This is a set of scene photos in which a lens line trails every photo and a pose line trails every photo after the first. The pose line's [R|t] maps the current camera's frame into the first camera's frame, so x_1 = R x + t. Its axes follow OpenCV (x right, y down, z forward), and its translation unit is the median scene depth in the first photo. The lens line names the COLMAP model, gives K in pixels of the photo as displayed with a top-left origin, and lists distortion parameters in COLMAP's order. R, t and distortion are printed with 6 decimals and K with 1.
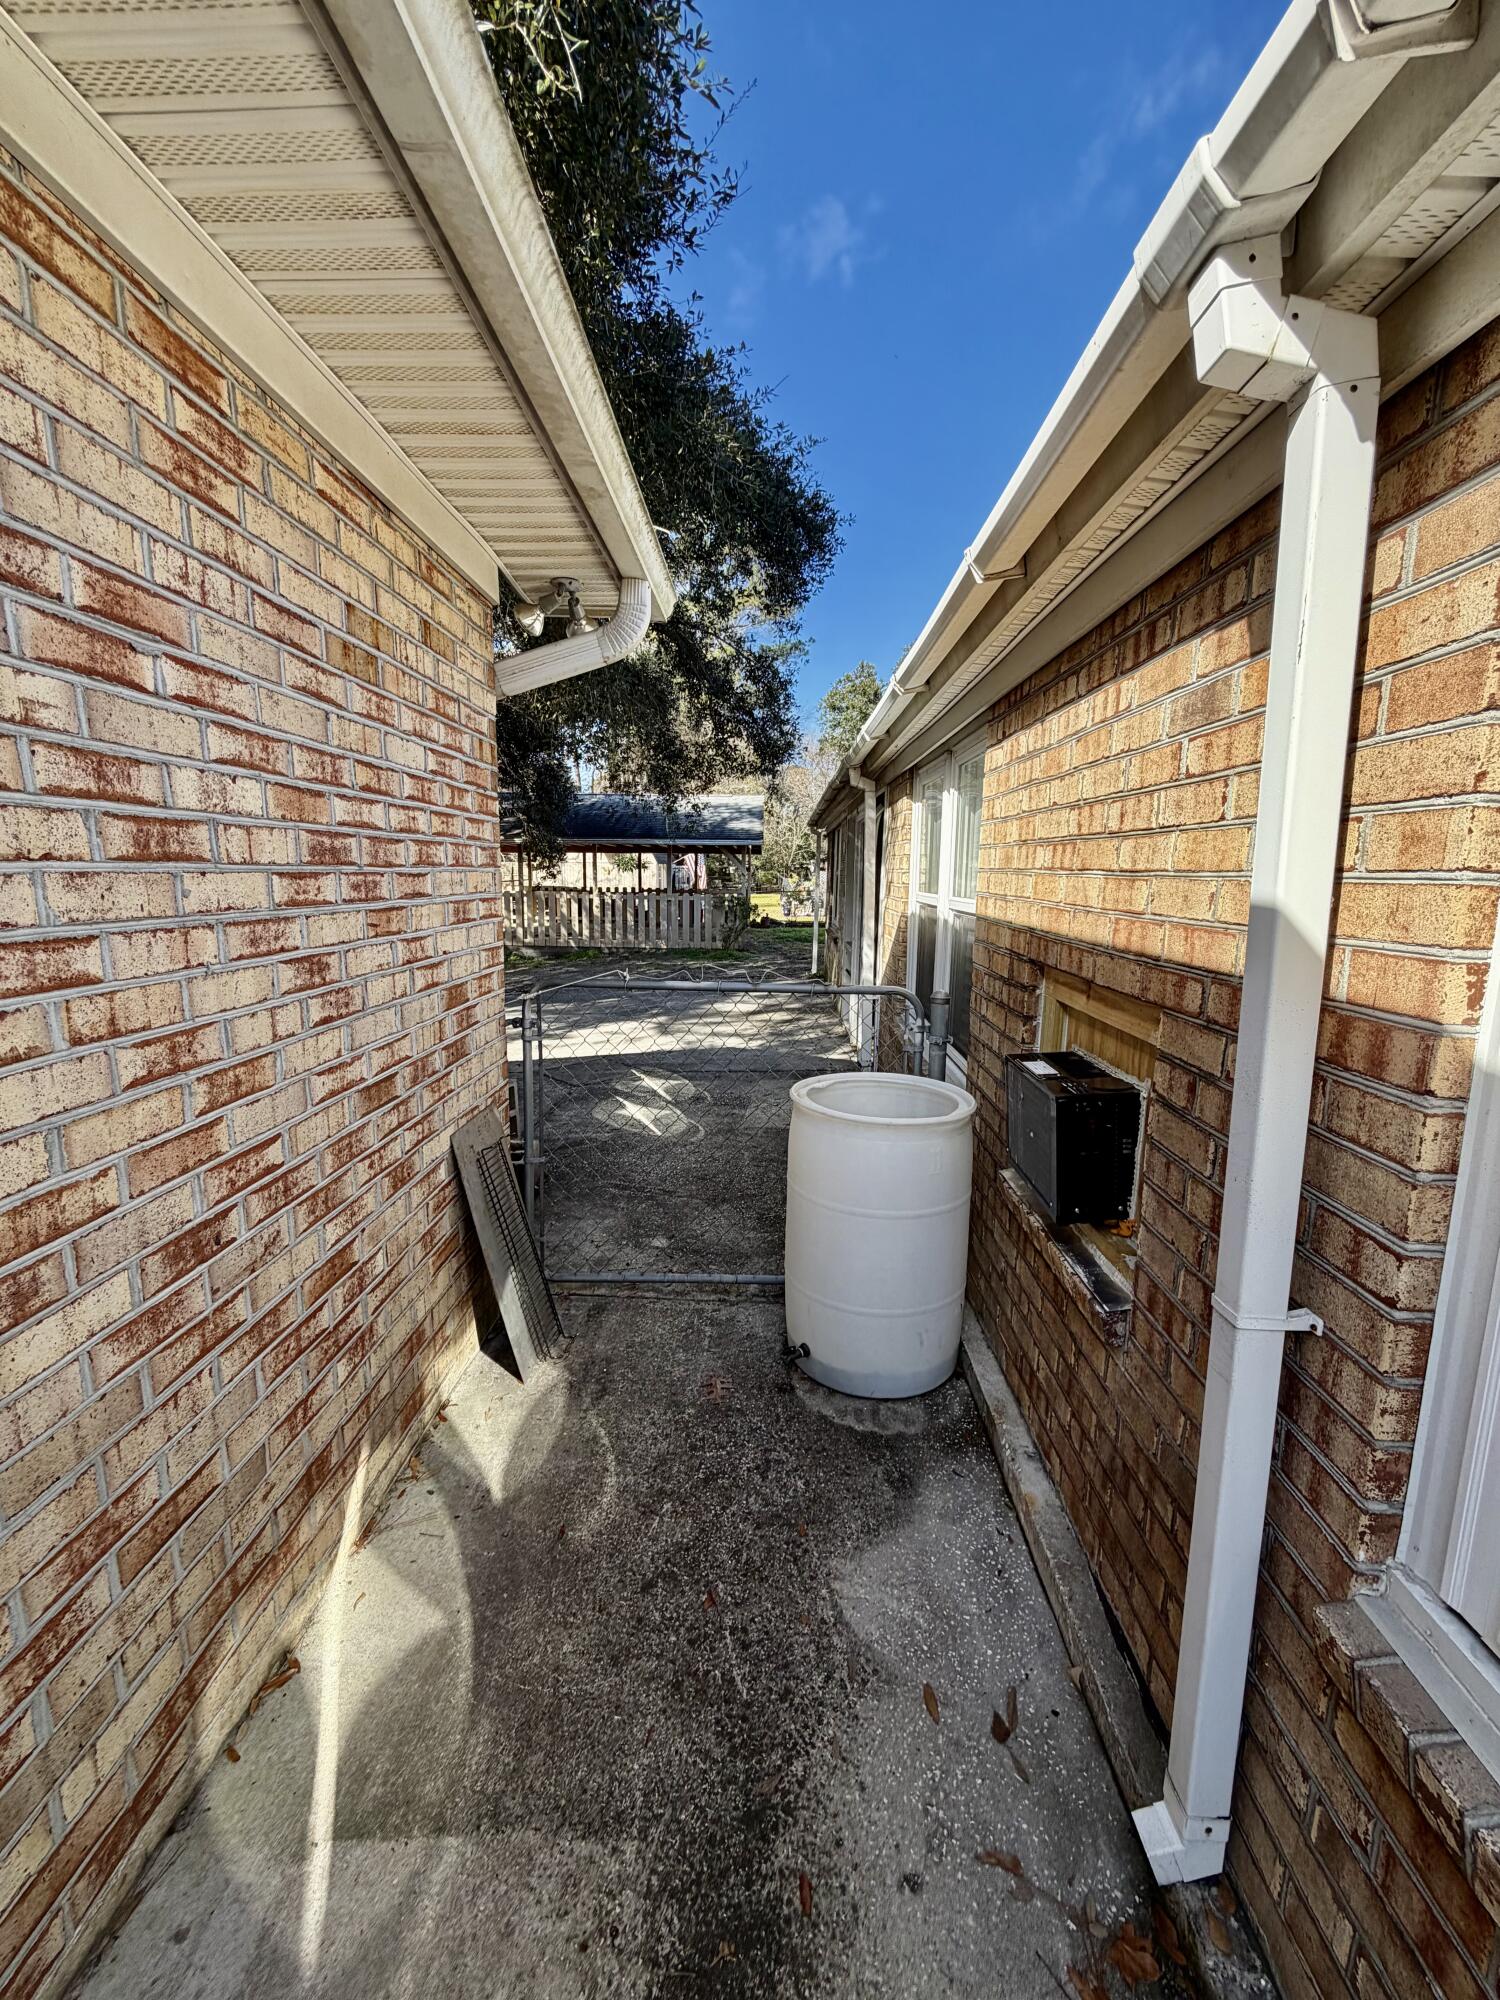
lens RADIAL K [[802.2, 0, 750.0], [0, 802.2, 1000.0], [0, 0, 1]] dist [0.001308, -0.000119]
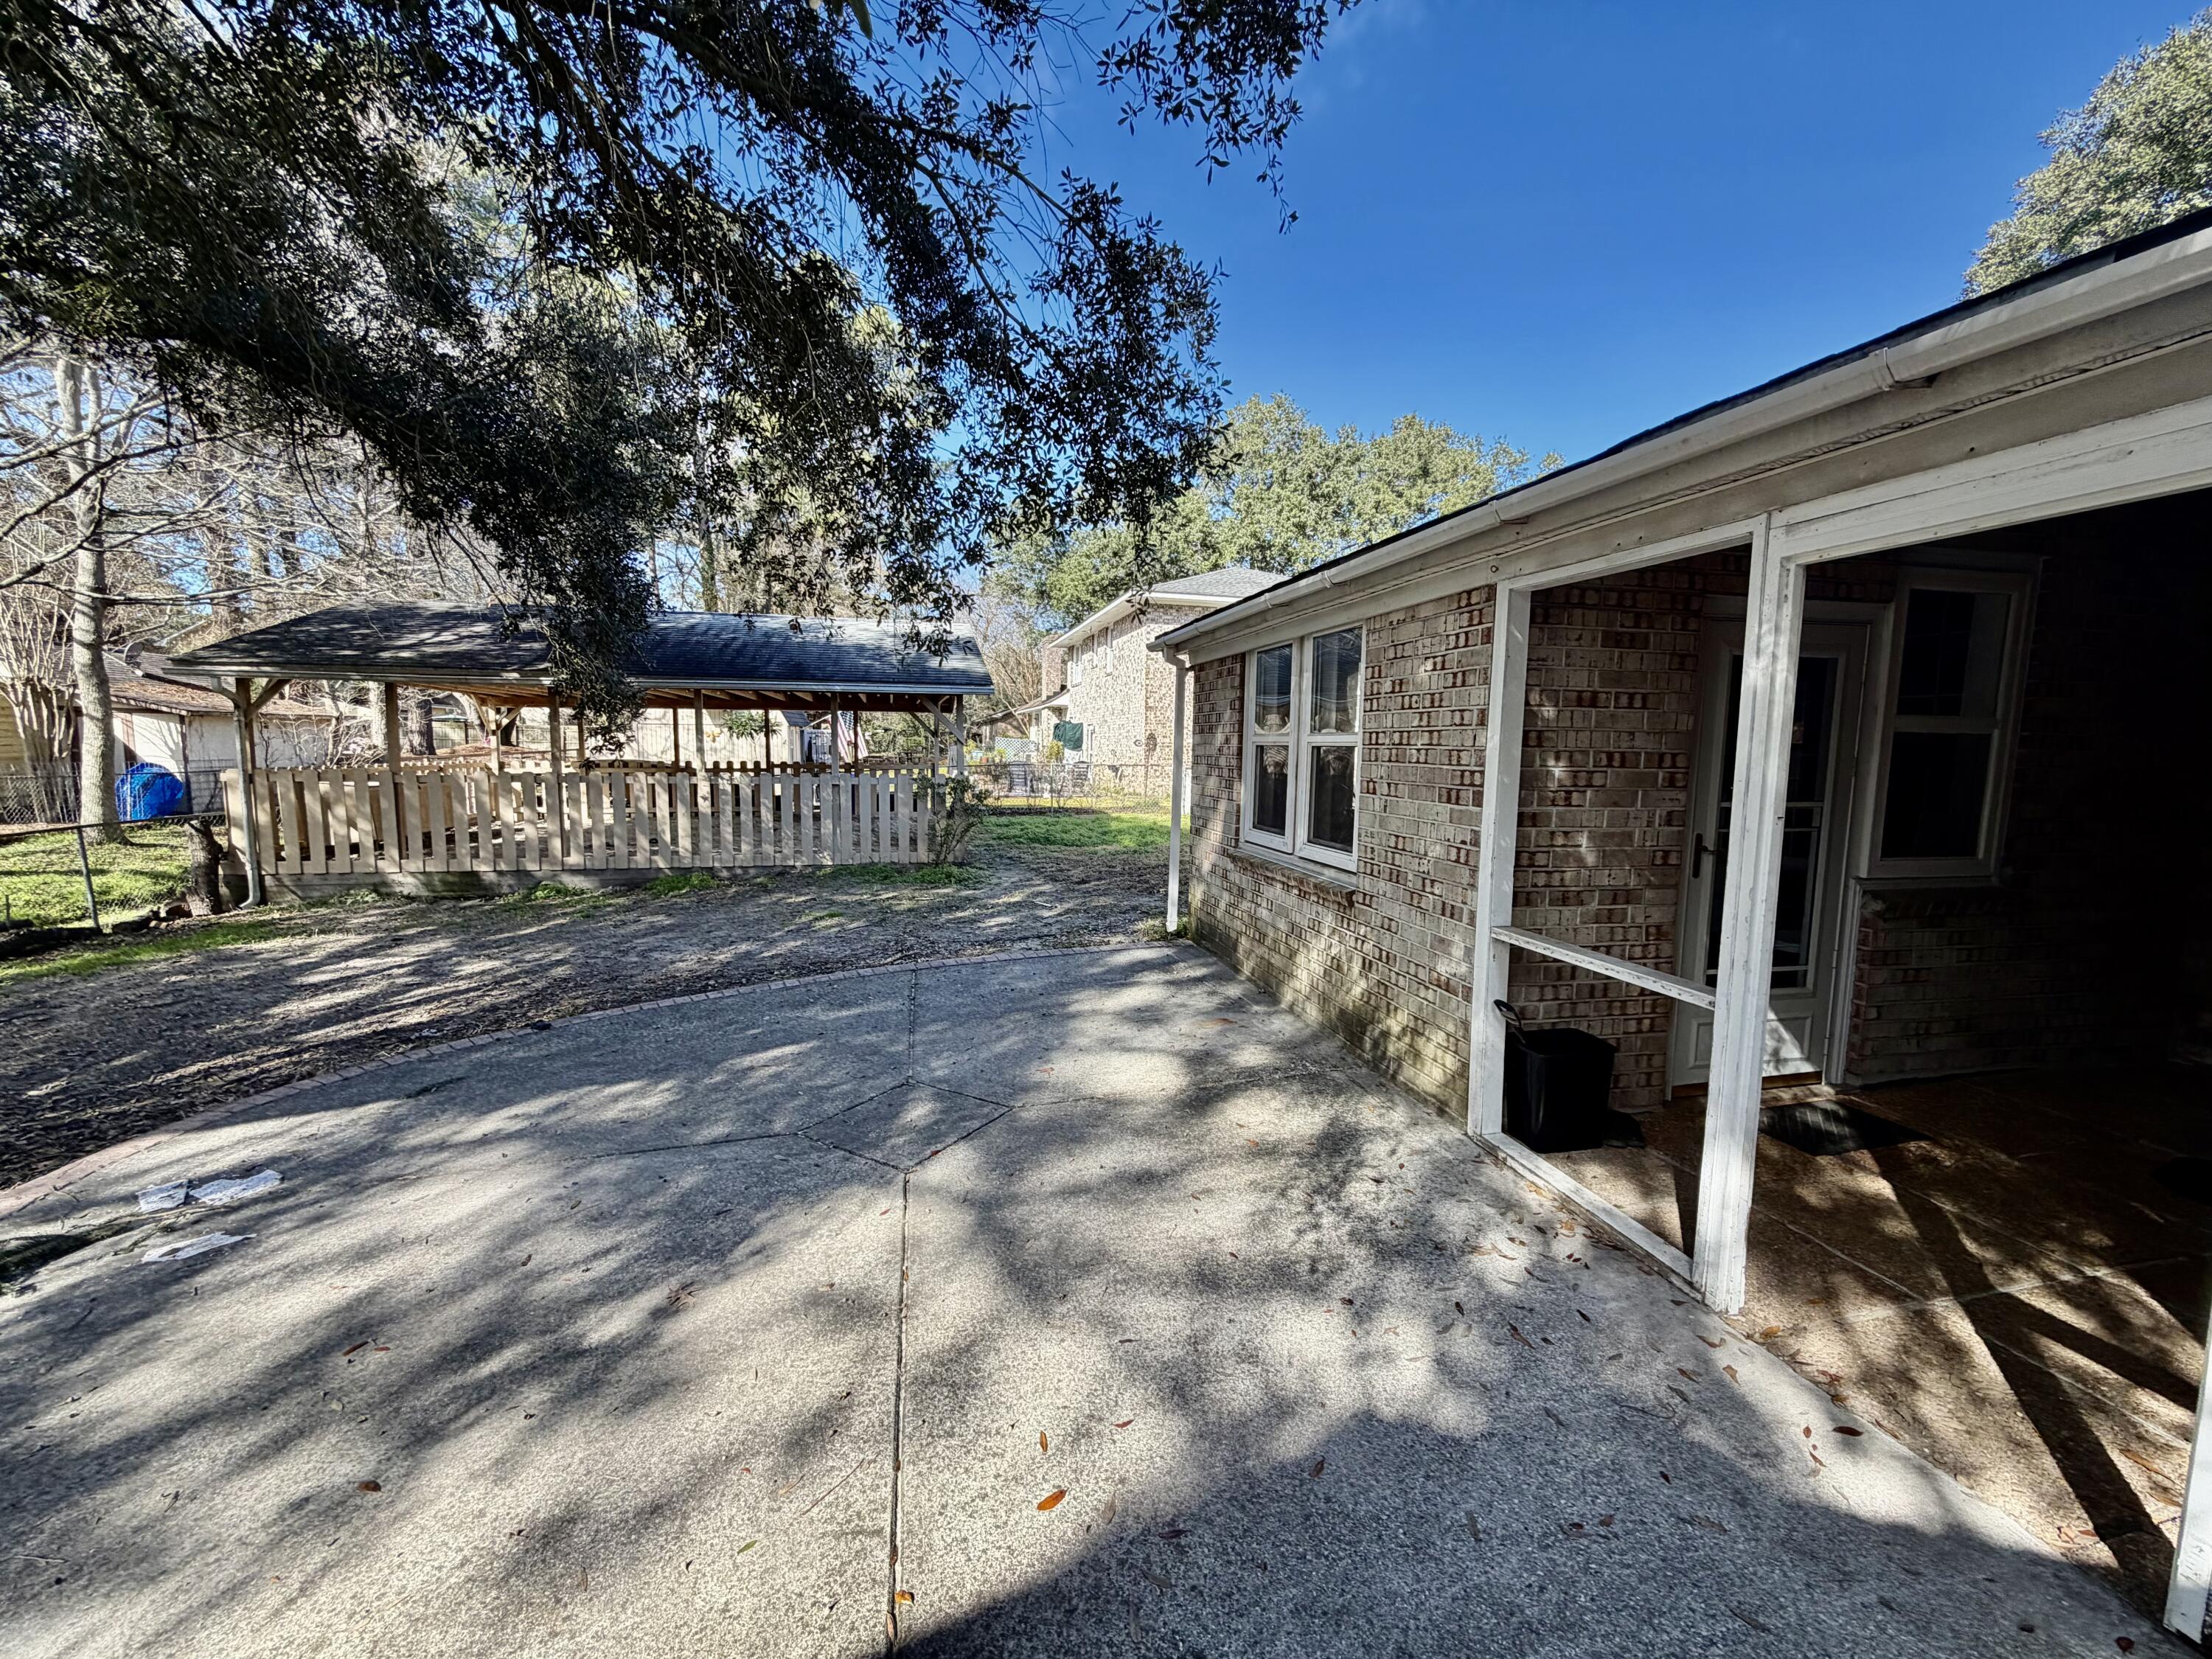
lens RADIAL K [[887.2, 0, 1106.0], [0, 887.2, 829.5], [0, 0, 1]] dist [0.001308, -0.000119]
pose [[0.967303, -0.032890, 0.251483, -0.072077], [0.046673, 0.997706, -0.049041, -0.048012], [-0.249293, 0.059175, 0.966619, 0.307884]]
